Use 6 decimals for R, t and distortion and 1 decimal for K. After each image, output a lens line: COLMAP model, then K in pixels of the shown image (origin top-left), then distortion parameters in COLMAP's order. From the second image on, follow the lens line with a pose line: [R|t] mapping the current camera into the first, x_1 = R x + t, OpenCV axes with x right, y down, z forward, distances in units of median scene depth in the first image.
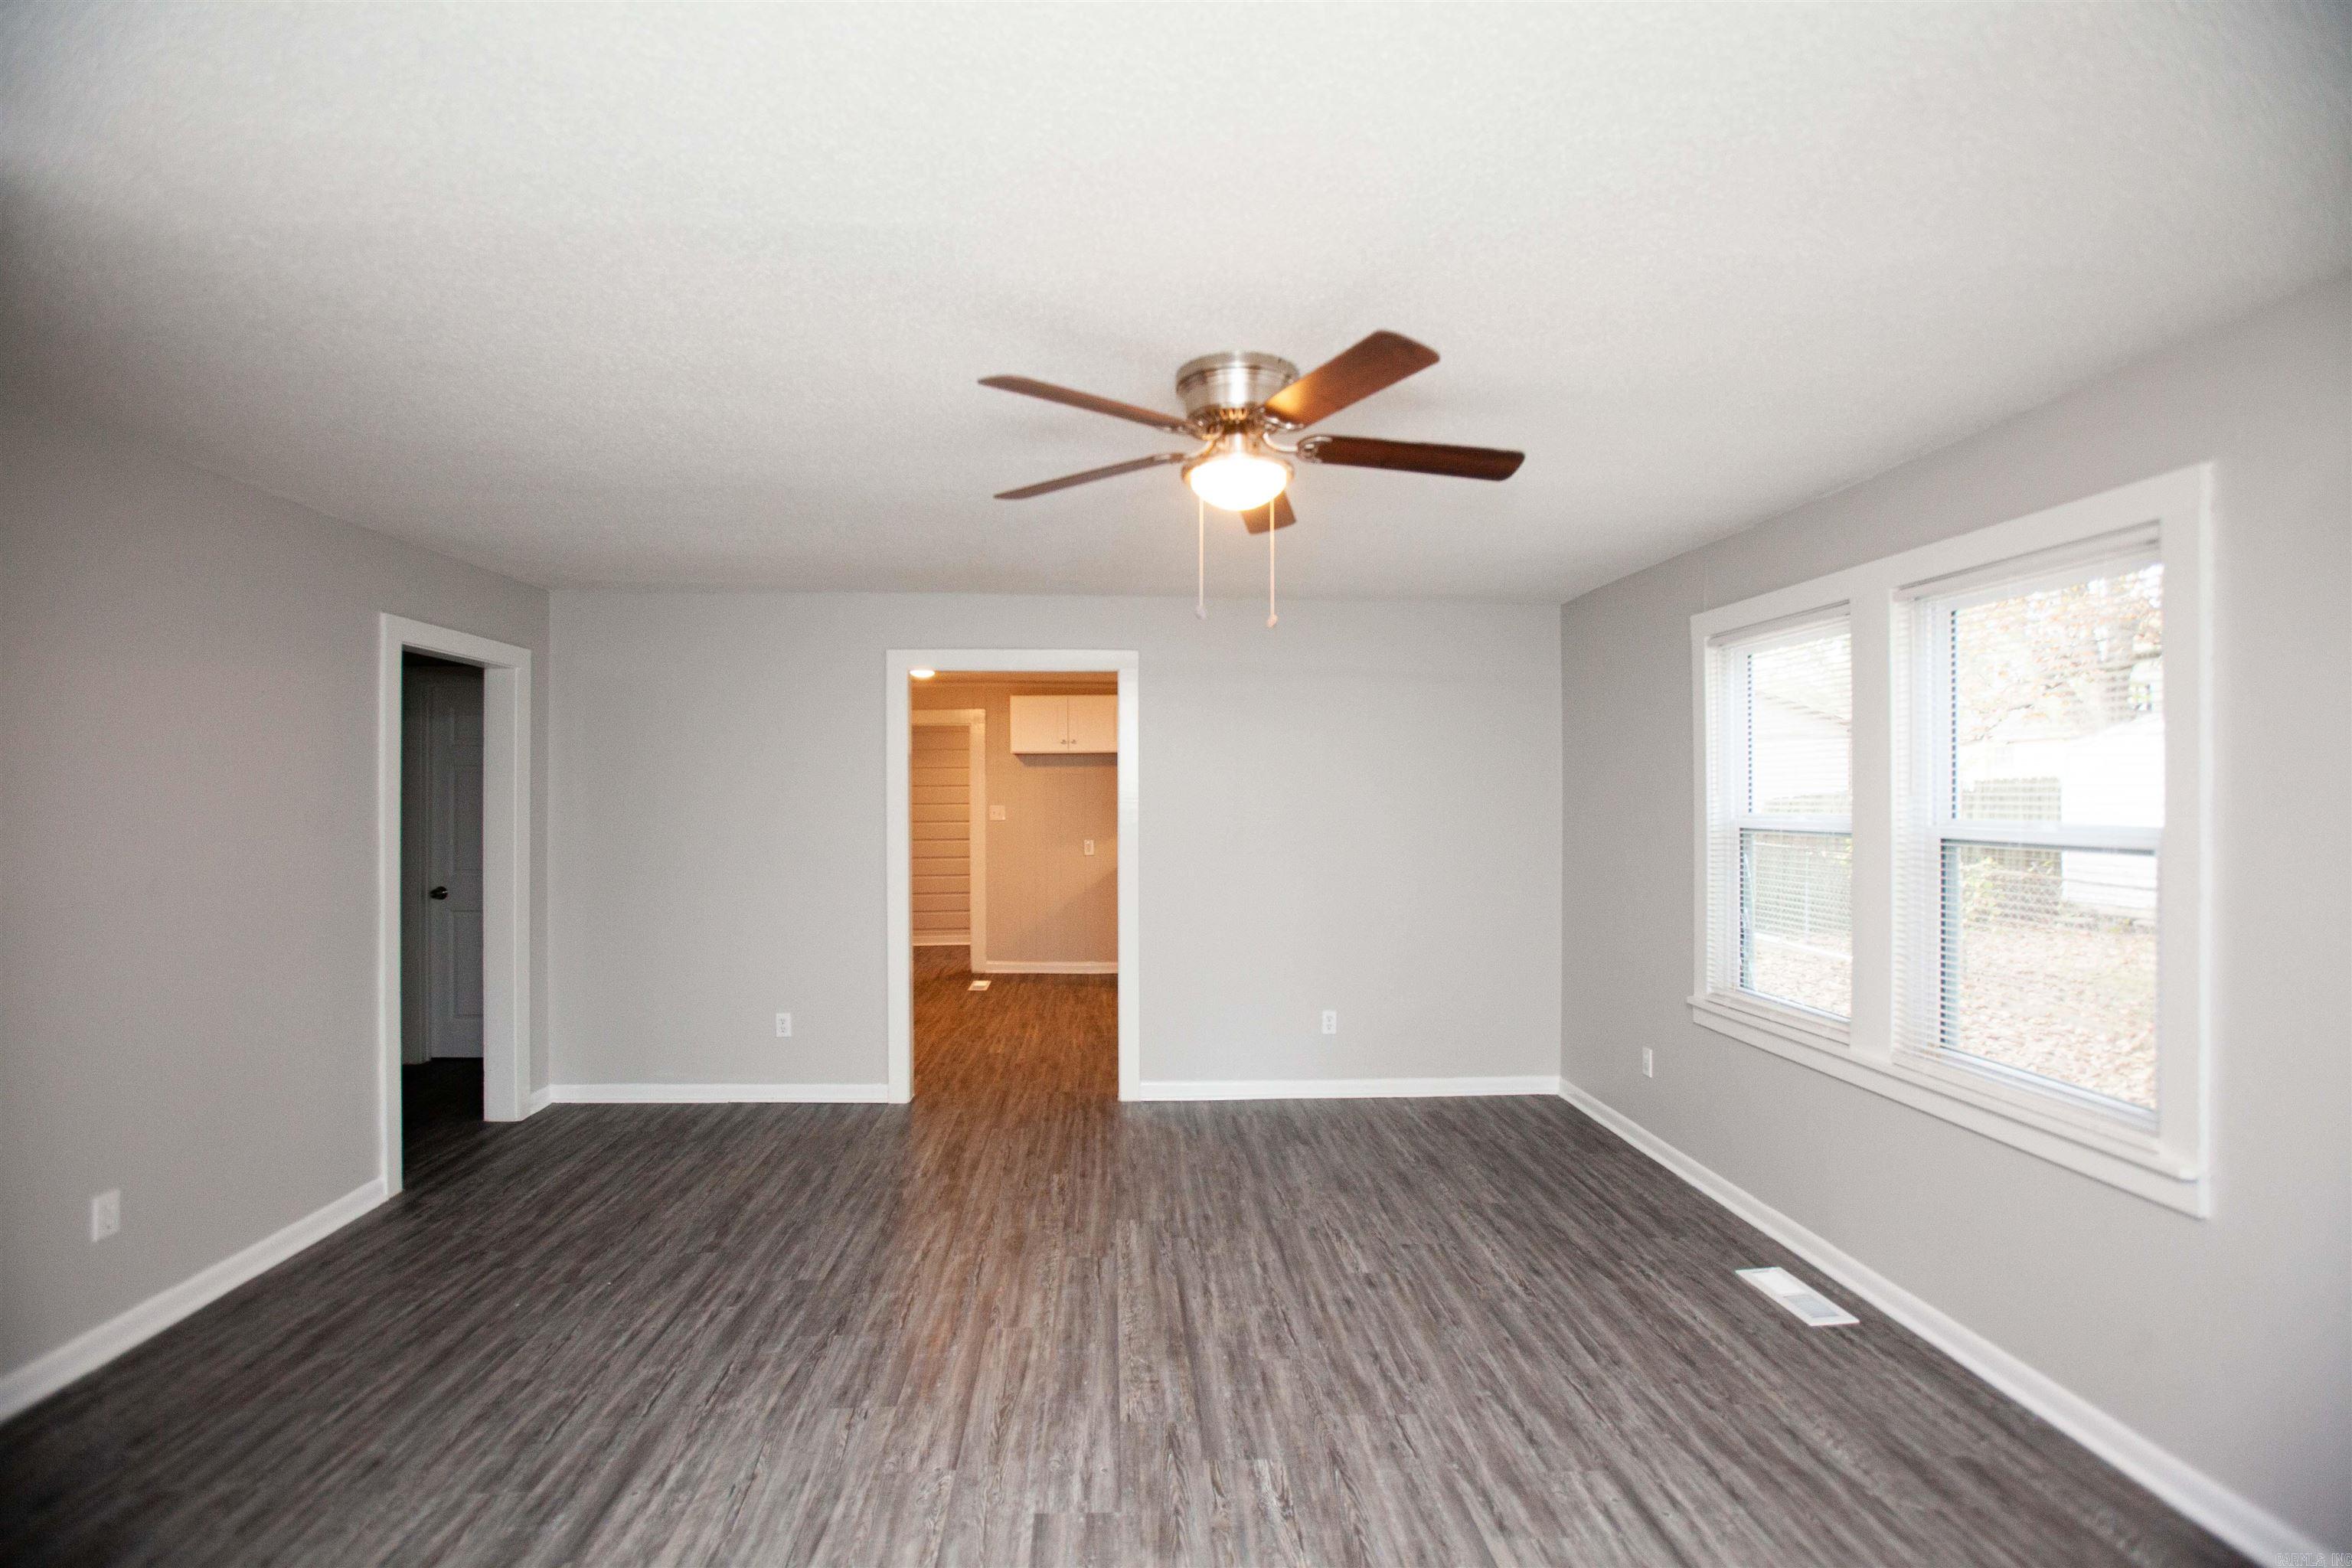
lens RADIAL K [[1106.0, 0, 1161.8], [0, 1106.0, 794.3], [0, 0, 1]] dist [-0.076307, 0.038663]
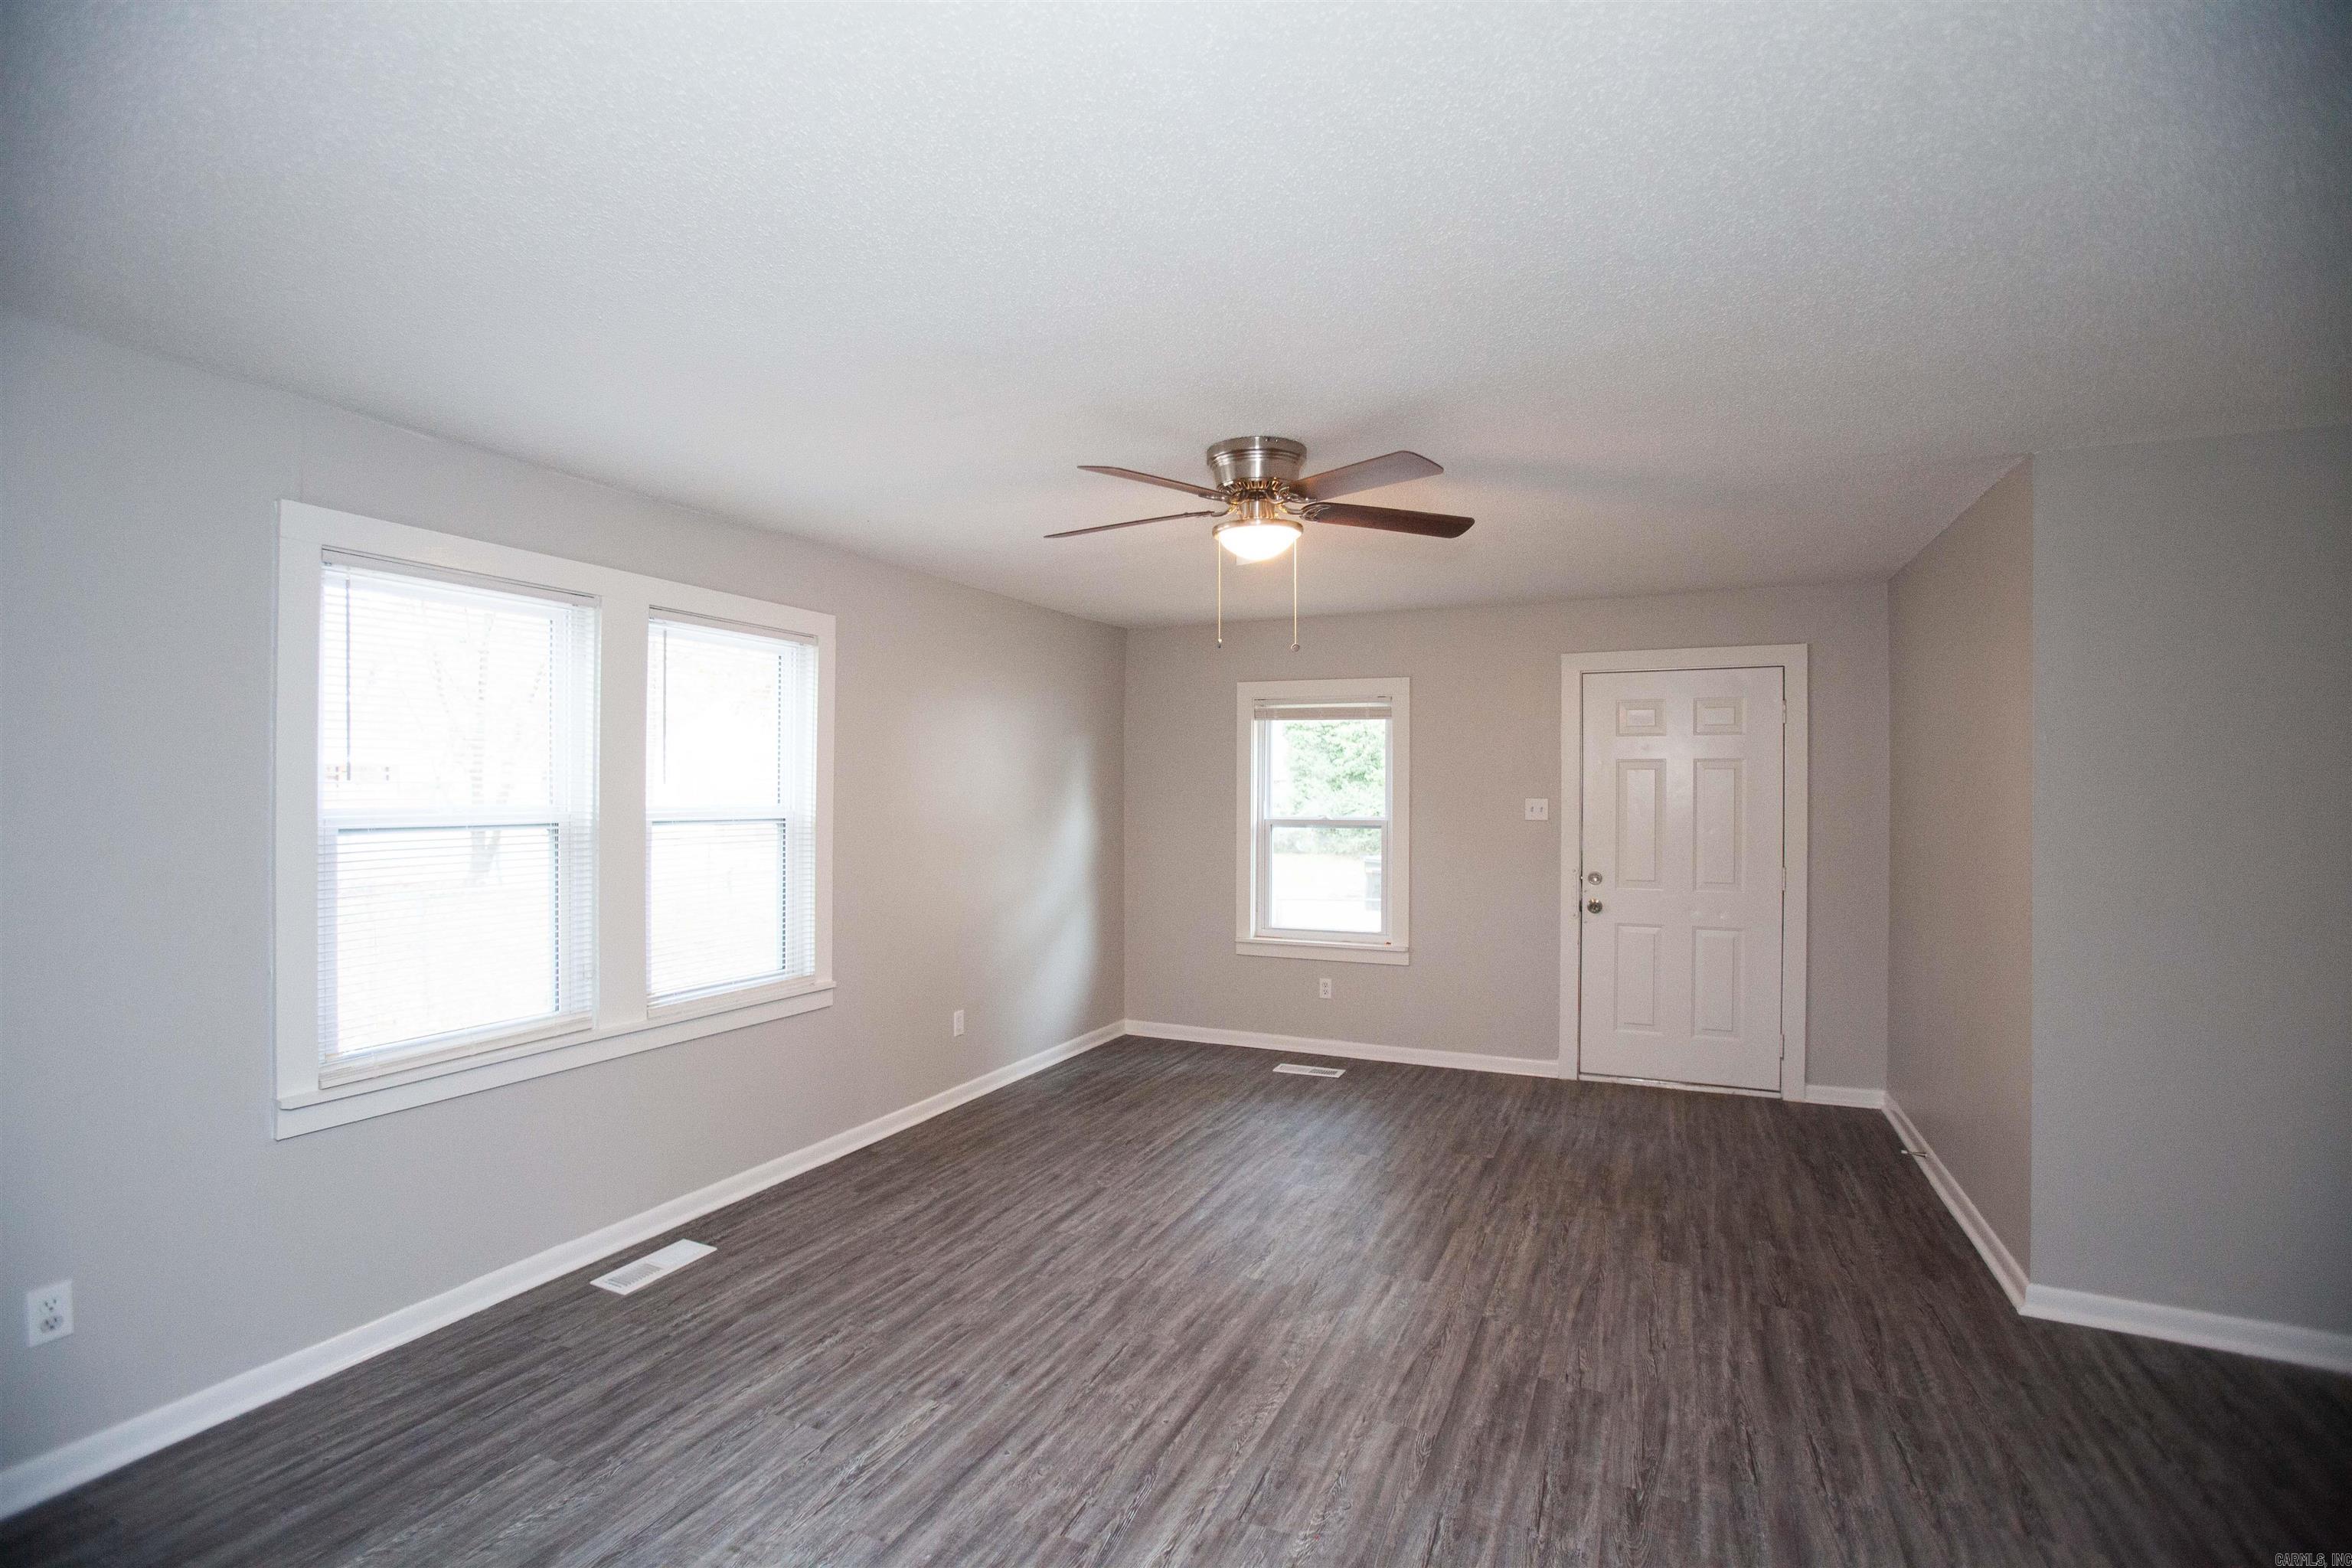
lens RADIAL K [[1106.0, 0, 1161.8], [0, 1106.0, 794.3], [0, 0, 1]] dist [-0.076307, 0.038663]
pose [[-0.884697, -0.004904, 0.466142, -0.360061], [-0.005309, 0.999986, 0.000445, 0.006896], [-0.466137, -0.002081, -0.884710, 1.849760]]
